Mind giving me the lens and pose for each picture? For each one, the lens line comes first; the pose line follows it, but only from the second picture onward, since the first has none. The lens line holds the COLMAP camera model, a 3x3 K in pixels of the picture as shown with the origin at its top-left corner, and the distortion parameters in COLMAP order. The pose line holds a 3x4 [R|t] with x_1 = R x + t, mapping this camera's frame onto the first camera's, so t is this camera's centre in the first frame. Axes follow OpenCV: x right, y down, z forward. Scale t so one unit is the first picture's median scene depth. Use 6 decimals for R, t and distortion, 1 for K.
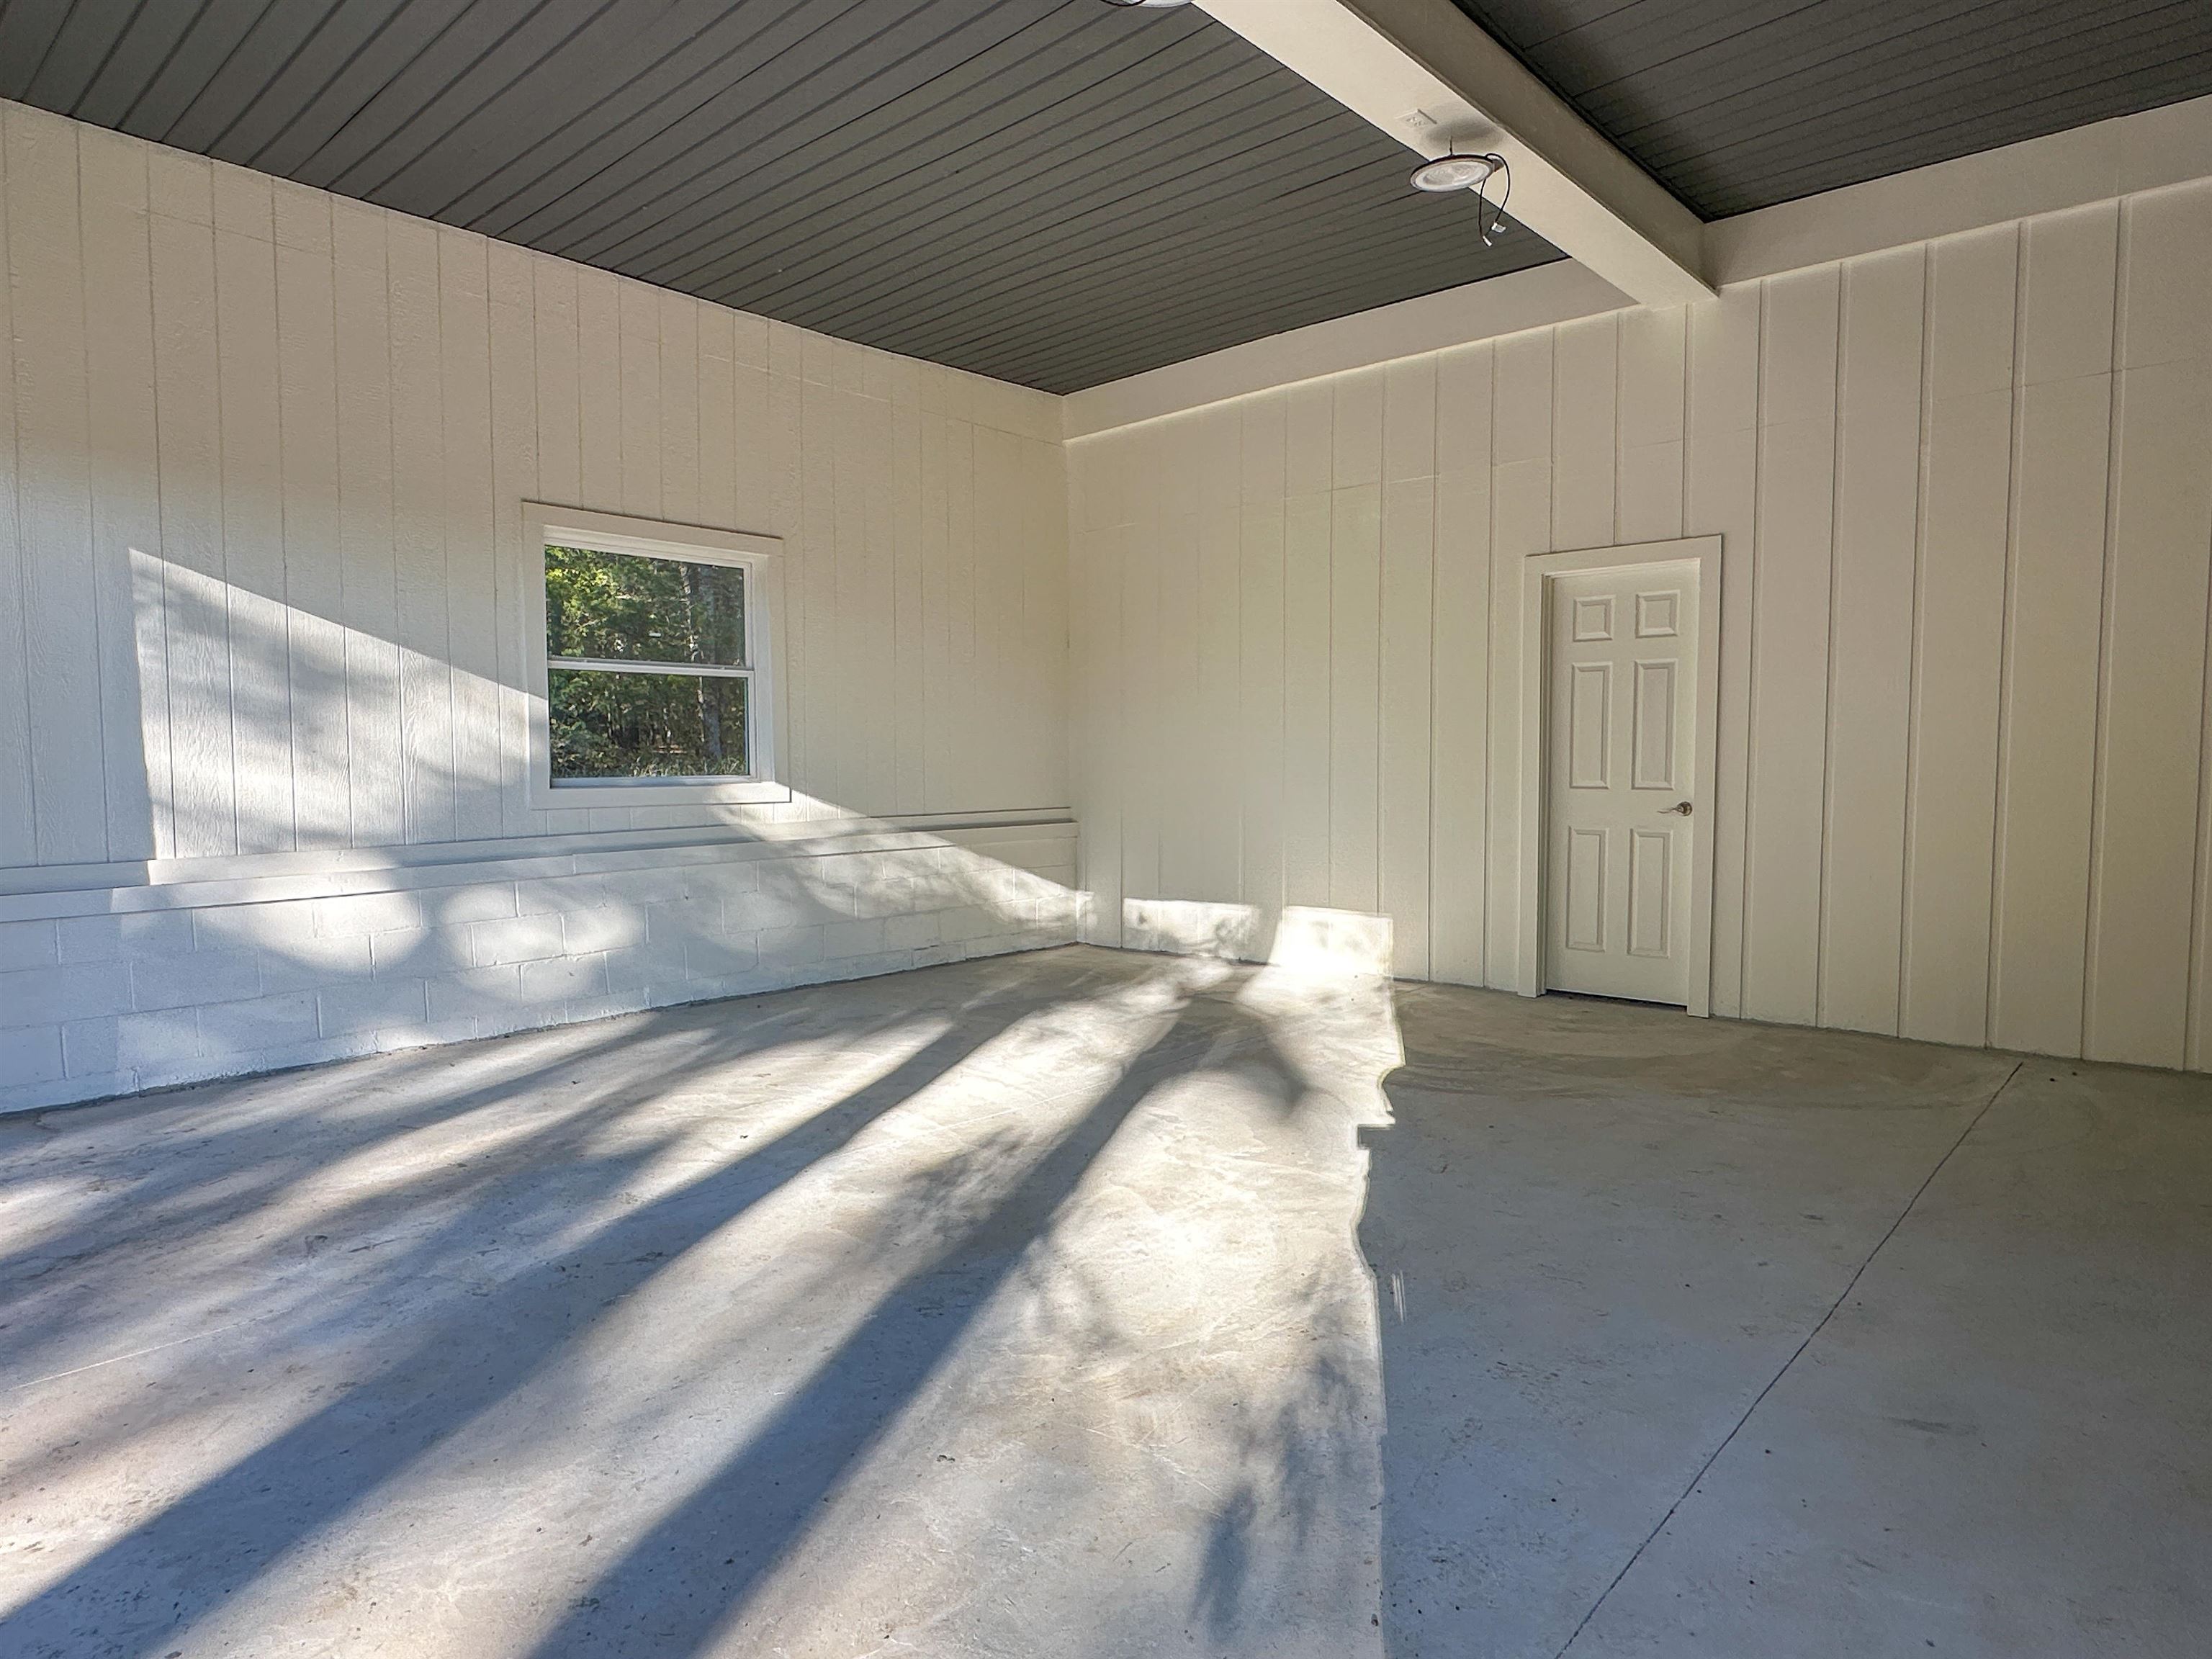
lens RADIAL K [[1300.5, 0, 1094.8], [0, 1300.5, 831.6], [0, 0, 1]] dist [-0.012891, -0.000872]
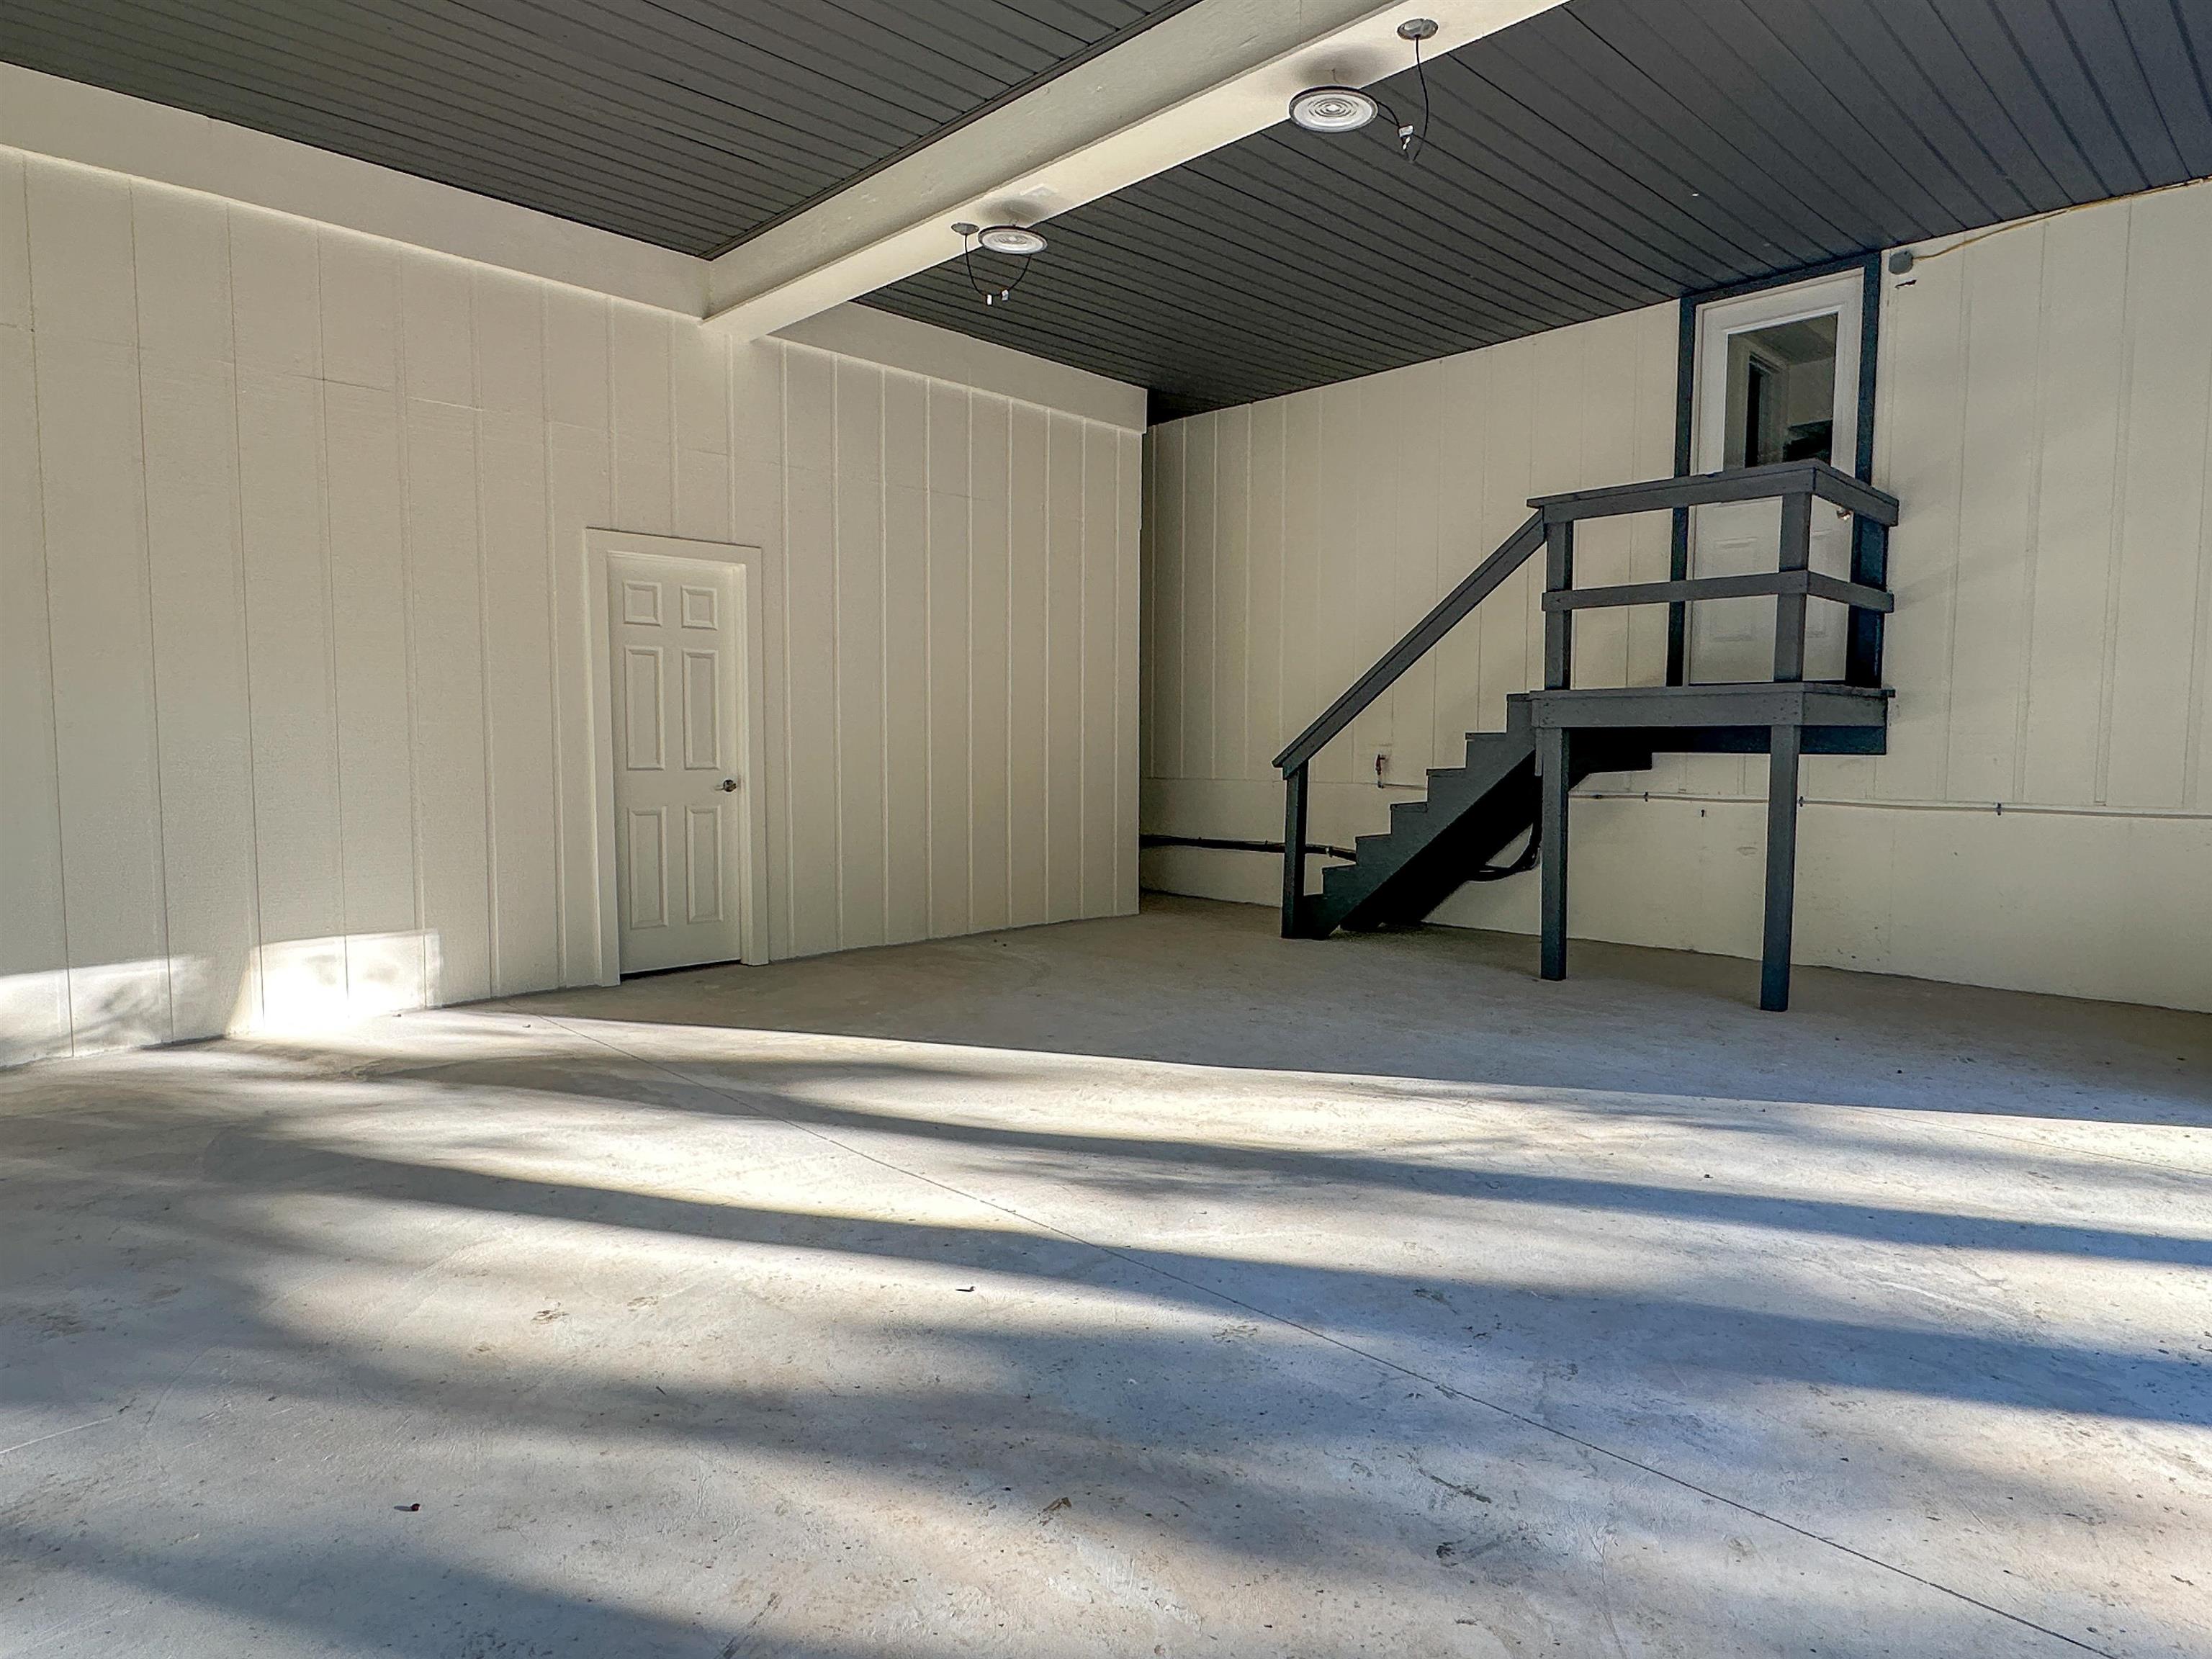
lens RADIAL K [[1300.5, 0, 1095.0], [0, 1300.5, 835.1], [0, 0, 1]] dist [-0.012891, -0.000872]
pose [[0.050567, -0.064307, 0.996648, -0.805054], [0.052748, 0.996704, 0.061635, -0.033956], [-0.997327, 0.049455, 0.053792, 0.767692]]
